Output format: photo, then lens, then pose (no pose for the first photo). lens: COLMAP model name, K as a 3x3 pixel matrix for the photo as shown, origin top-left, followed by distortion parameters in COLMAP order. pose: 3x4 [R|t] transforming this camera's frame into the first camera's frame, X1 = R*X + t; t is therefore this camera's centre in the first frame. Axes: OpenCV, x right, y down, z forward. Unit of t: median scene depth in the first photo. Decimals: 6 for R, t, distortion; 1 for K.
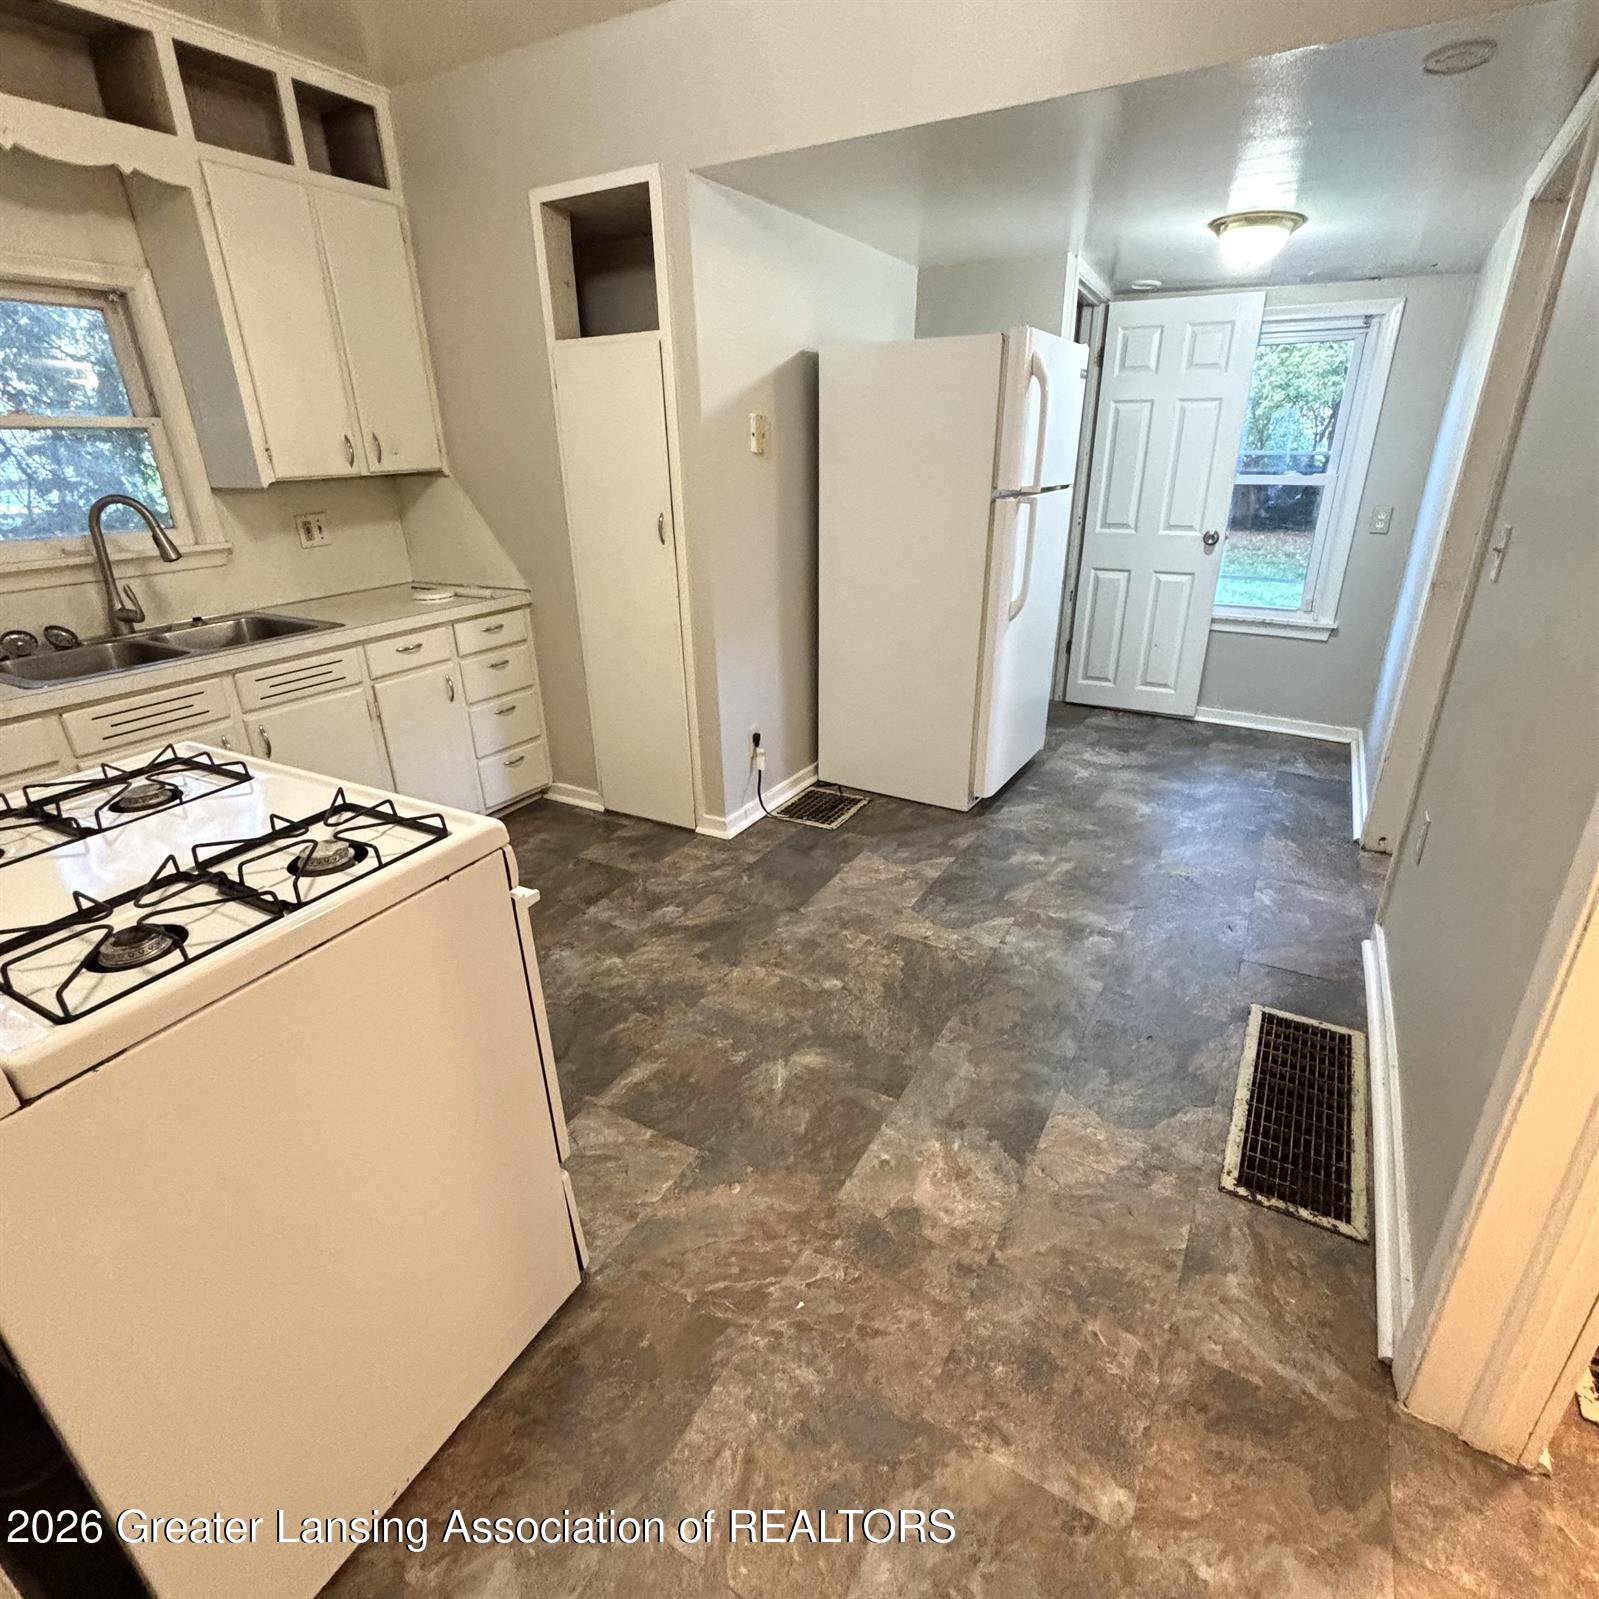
lens RADIAL K [[857.0, 0, 816.4], [0, 857.0, 795.6], [0, 0, 1]] dist [-0.011224, 0.006690]
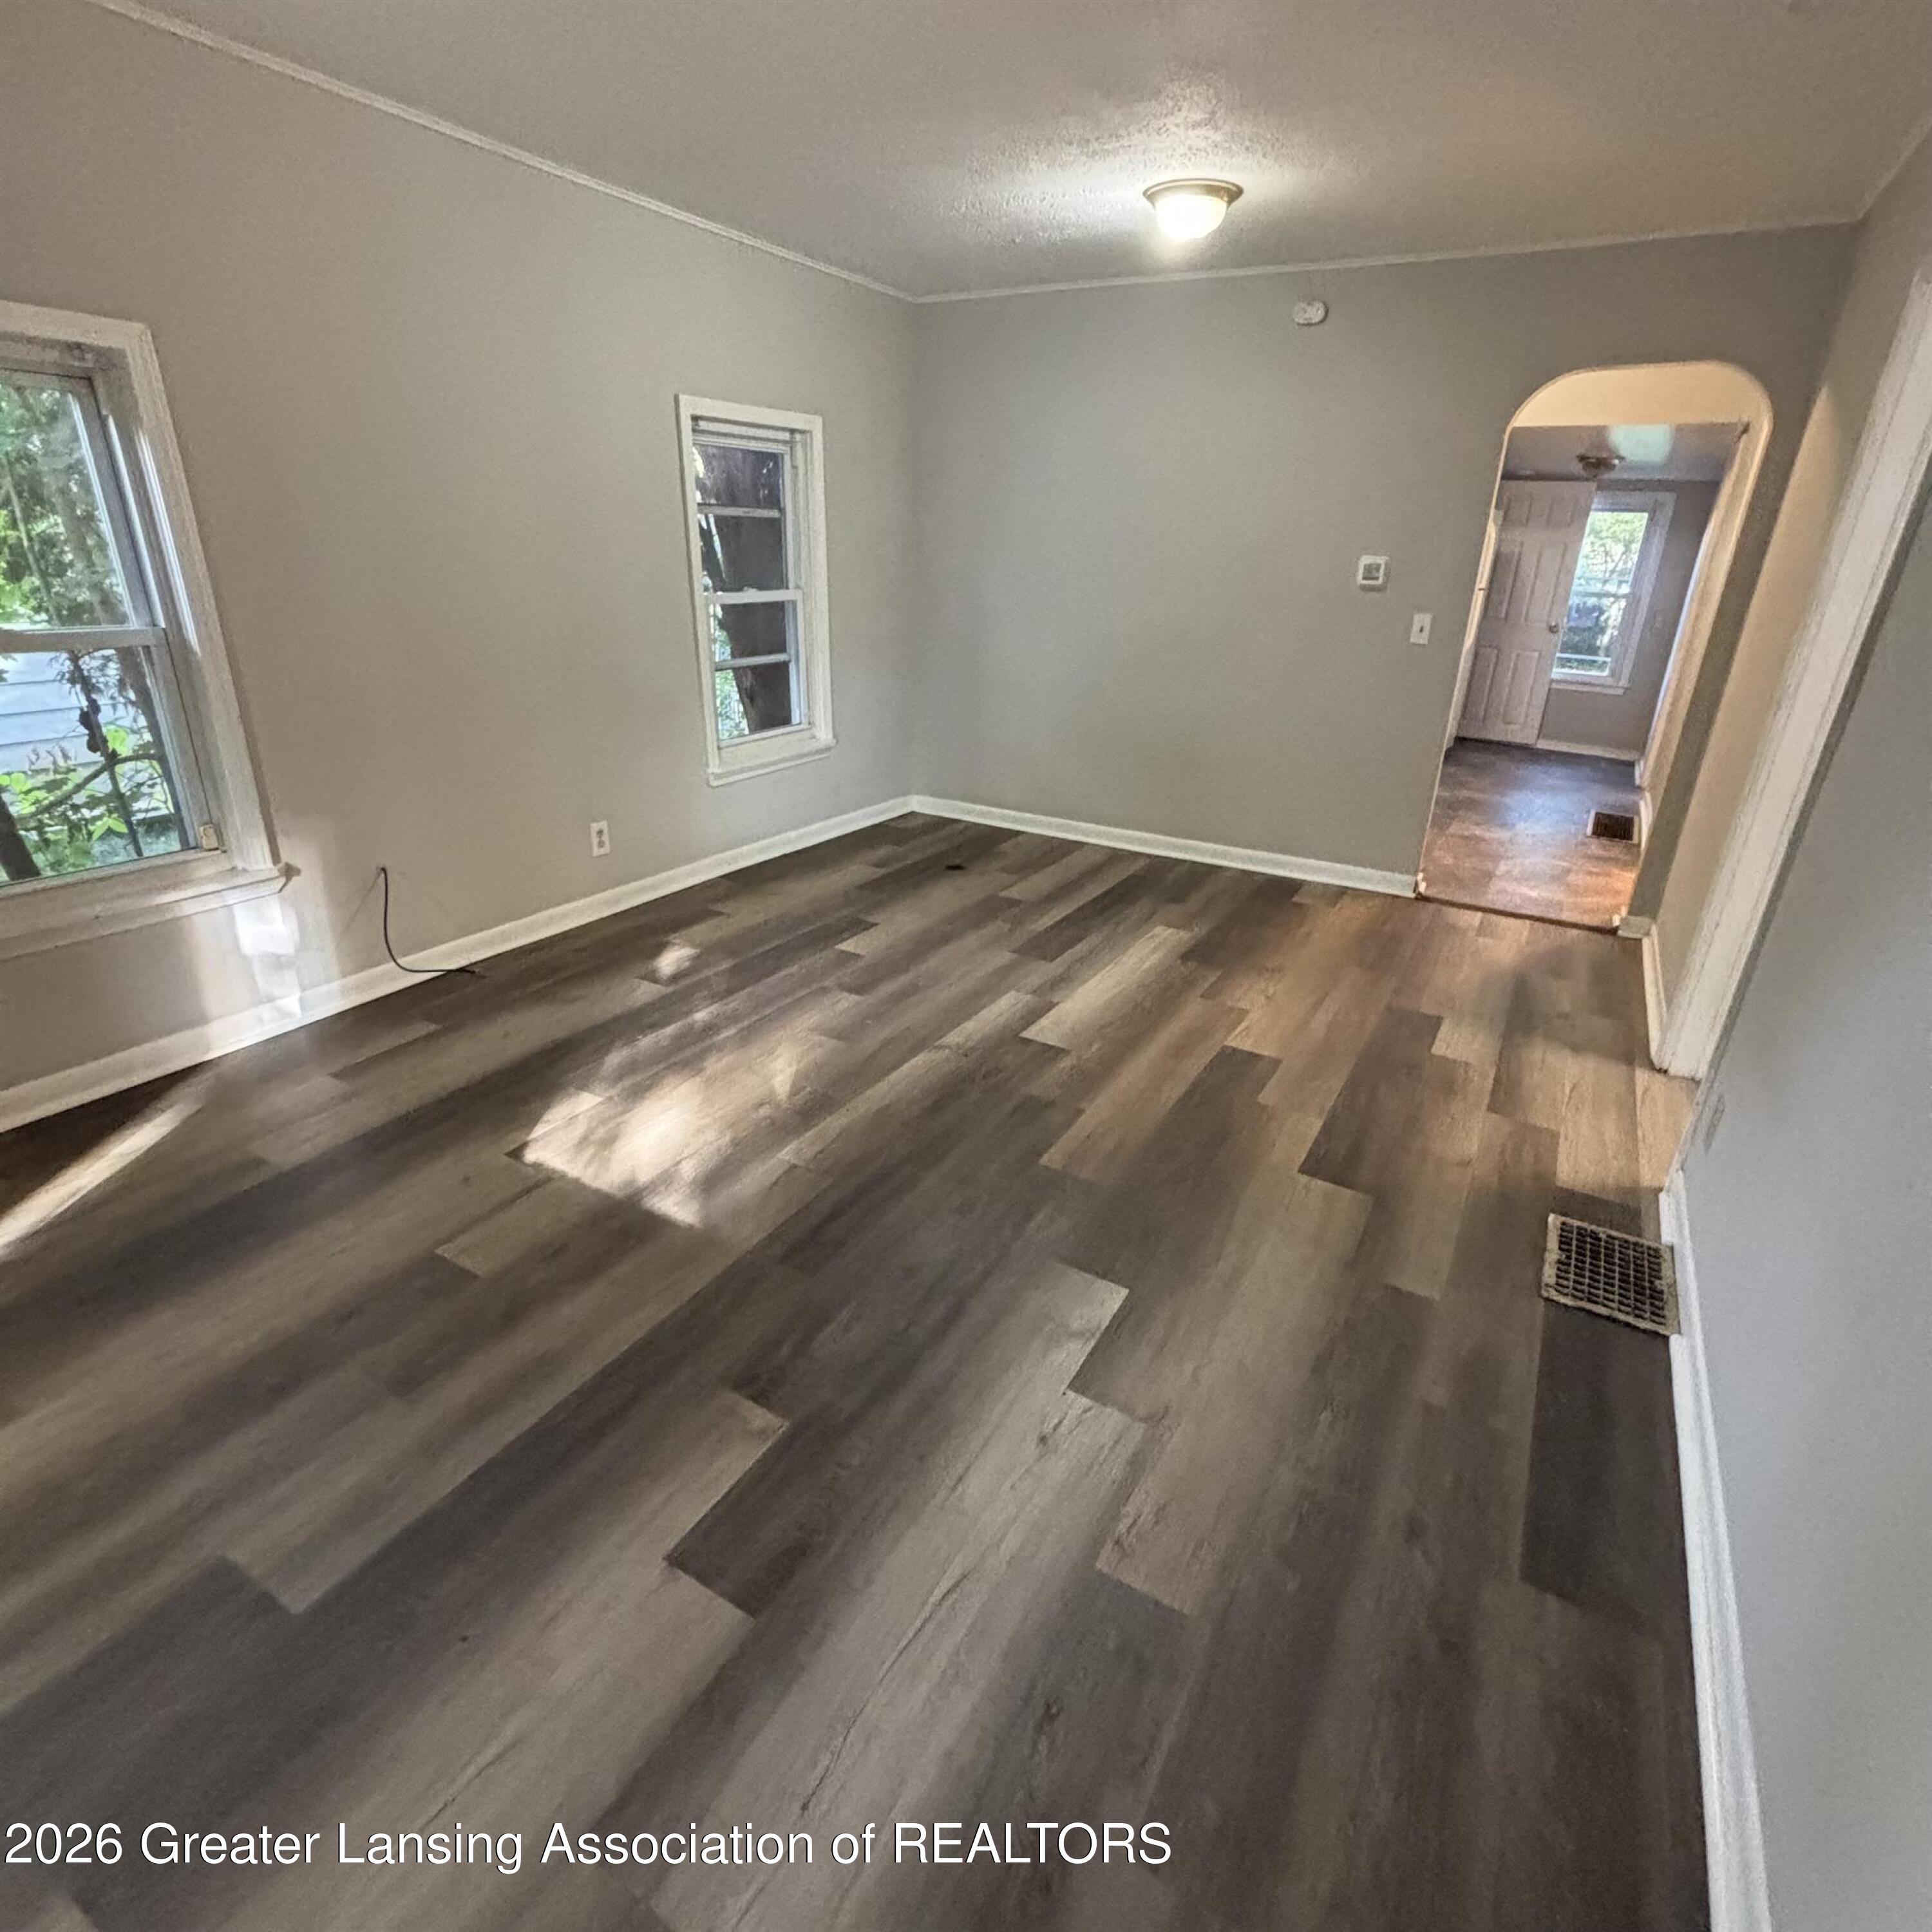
lens RADIAL K [[1035.5, 0, 963.9], [0, 1035.5, 968.5], [0, 0, 1]] dist [-0.011224, 0.006690]
pose [[0.998299, 0.057612, -0.008983, -1.151232], [-0.057670, 0.998315, -0.006368, 0.801893], [0.008601, 0.006875, 0.999939, -1.830763]]
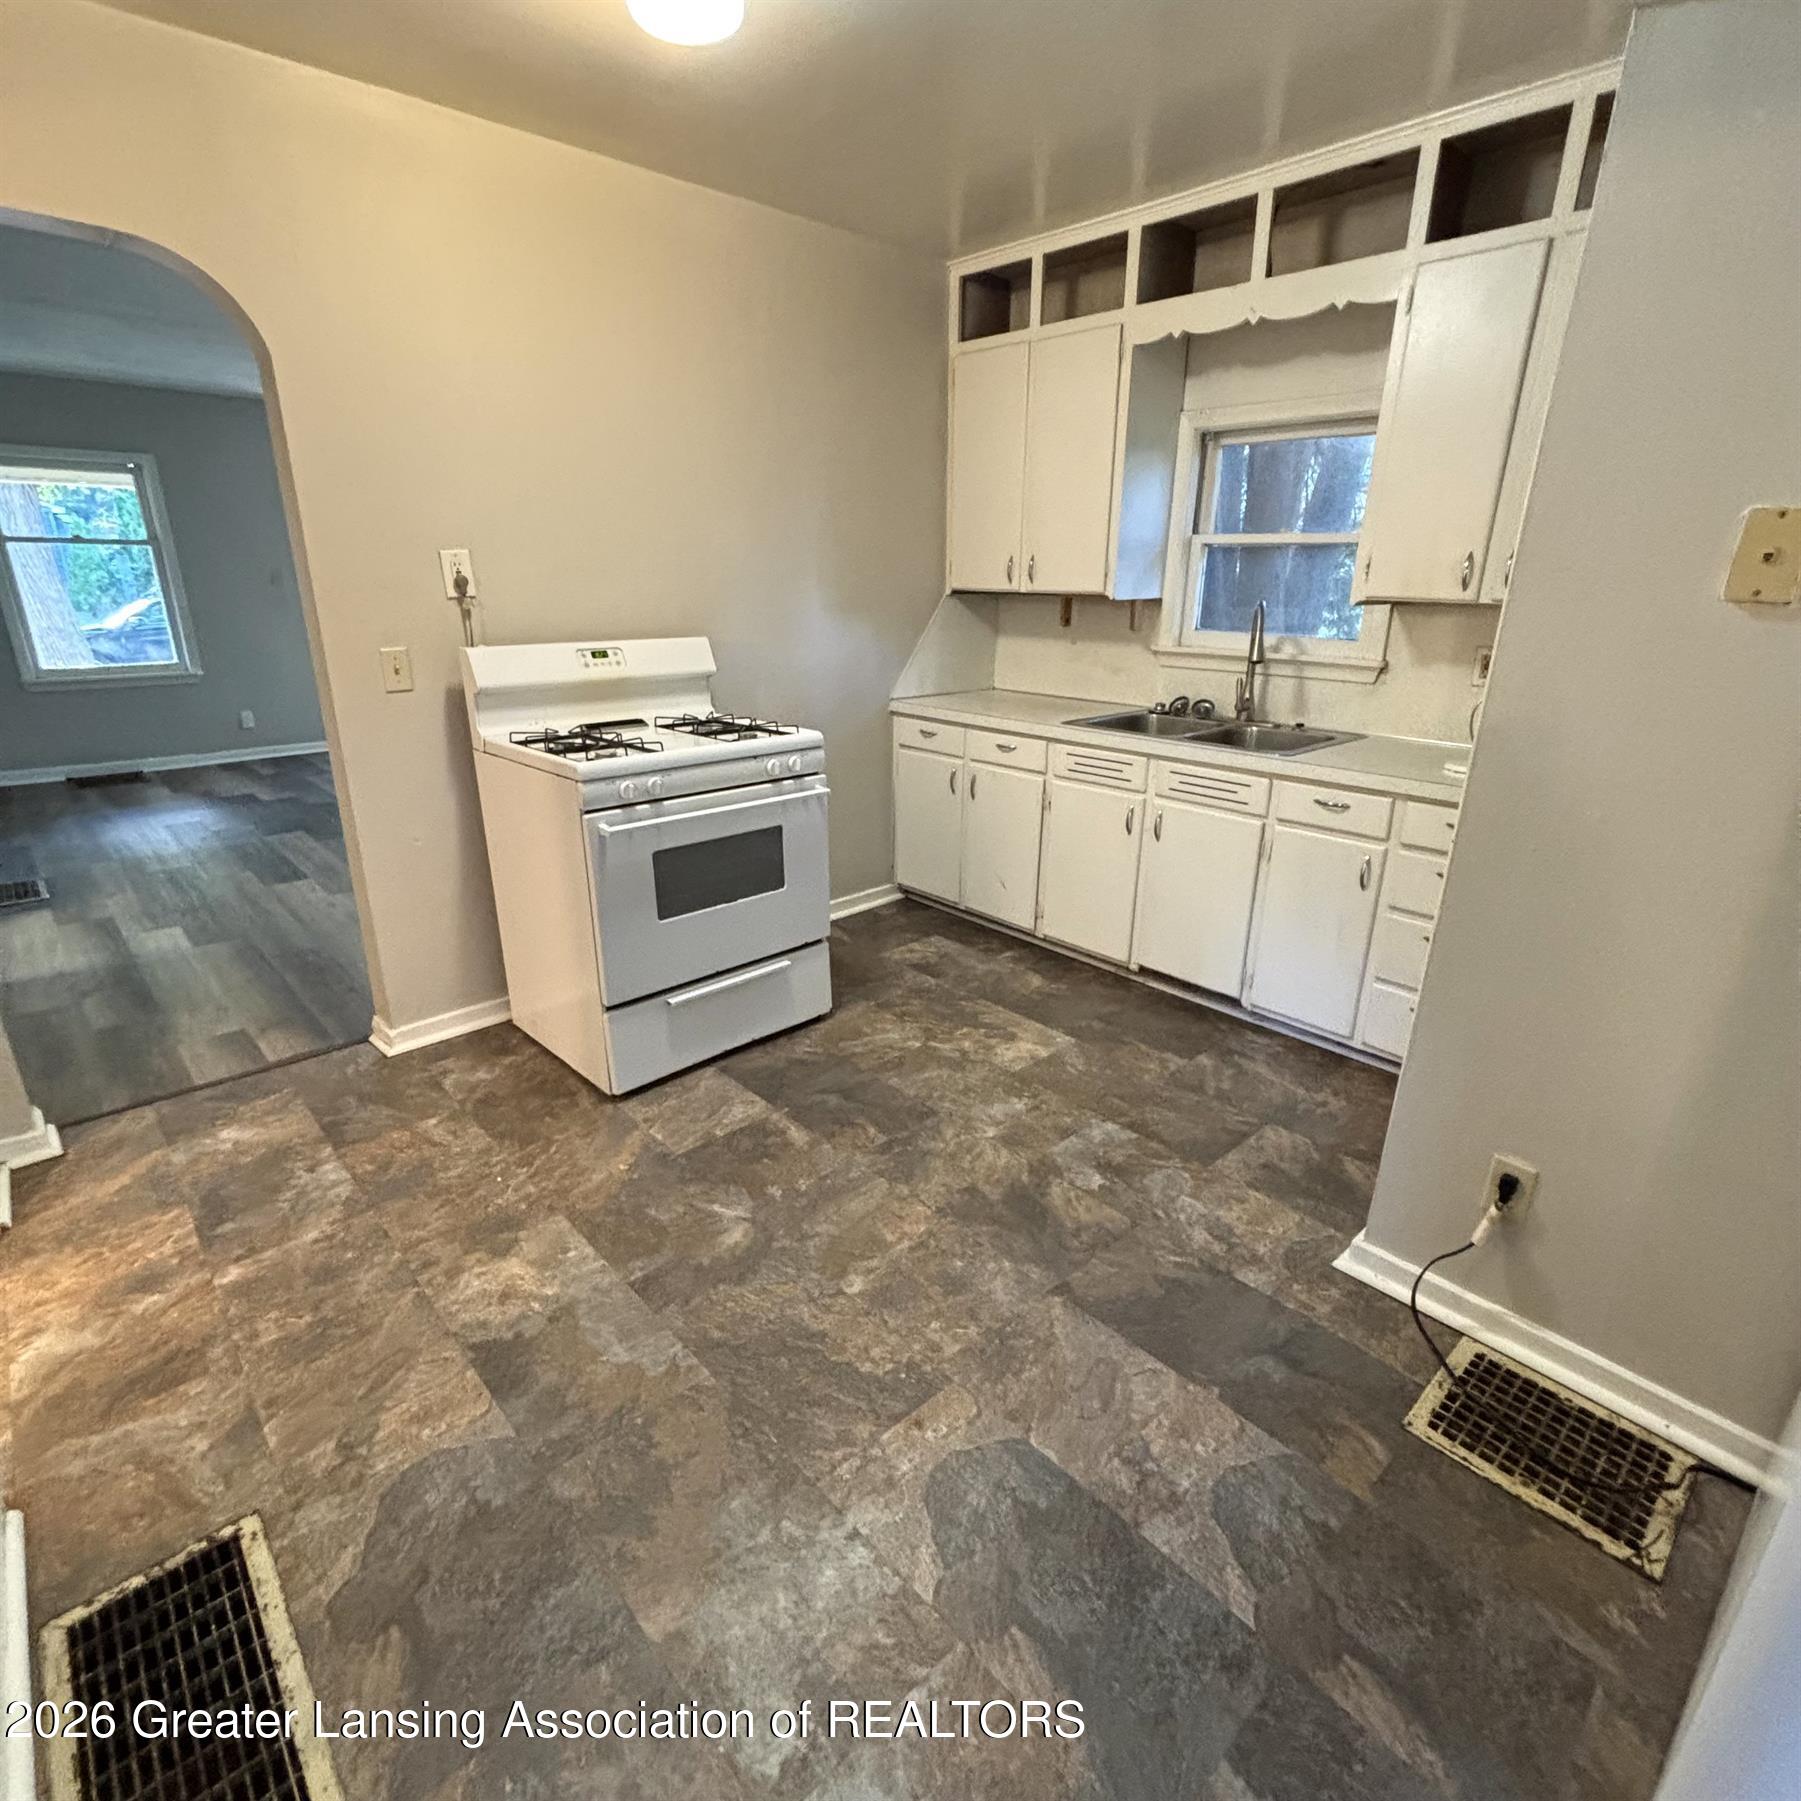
lens RADIAL K [[965.3, 0, 917.5], [0, 965.3, 908.3], [0, 0, 1]] dist [-0.011224, 0.006690]
pose [[-0.303129, 0.341764, -0.889556, 0.647186], [-0.369869, 0.818101, 0.440349, -0.445376], [0.878242, 0.462502, -0.121582, 1.012840]]
